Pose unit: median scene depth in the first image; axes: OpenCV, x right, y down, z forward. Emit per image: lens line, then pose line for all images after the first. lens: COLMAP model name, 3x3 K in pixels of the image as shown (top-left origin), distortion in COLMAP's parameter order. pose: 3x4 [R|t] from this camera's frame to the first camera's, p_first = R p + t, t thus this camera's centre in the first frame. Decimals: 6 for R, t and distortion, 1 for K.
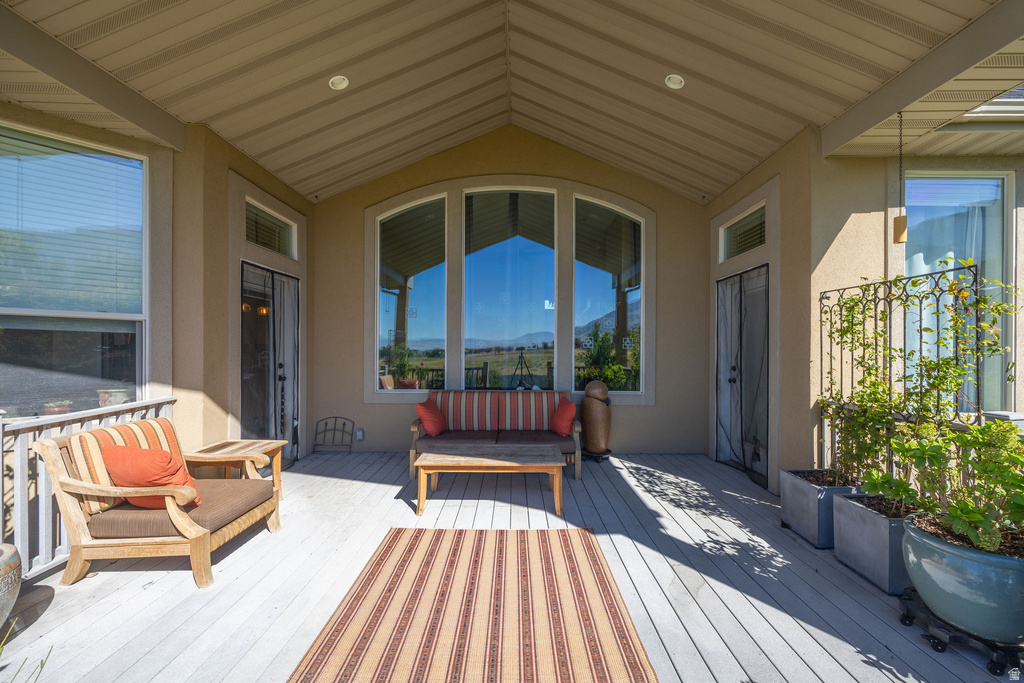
lens RADIAL K [[399.7, 0, 512.0], [0, 399.7, 341.5], [0, 0, 1]] dist [0.000856, -0.000060]
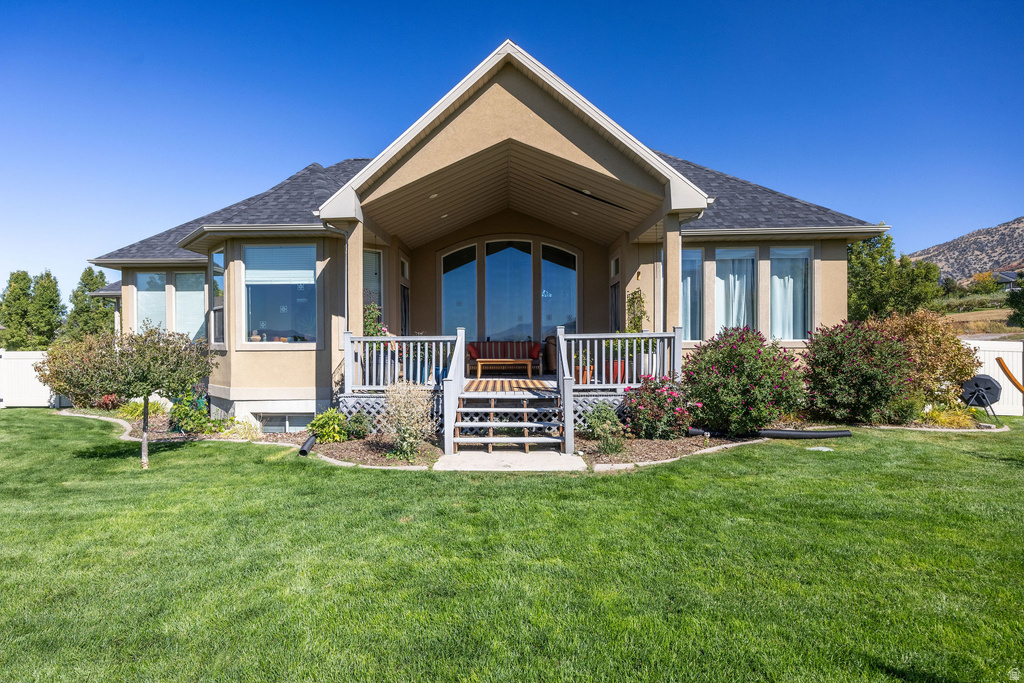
lens RADIAL K [[557.2, 0, 512.0], [0, 557.2, 341.5], [0, 0, 1]] dist [-0.004559, 0.000730]
pose [[0.999655, -0.011829, 0.023440, -0.070641], [0.011457, 0.999807, 0.015947, 0.093379], [-0.023624, -0.015673, 0.999598, -2.116812]]
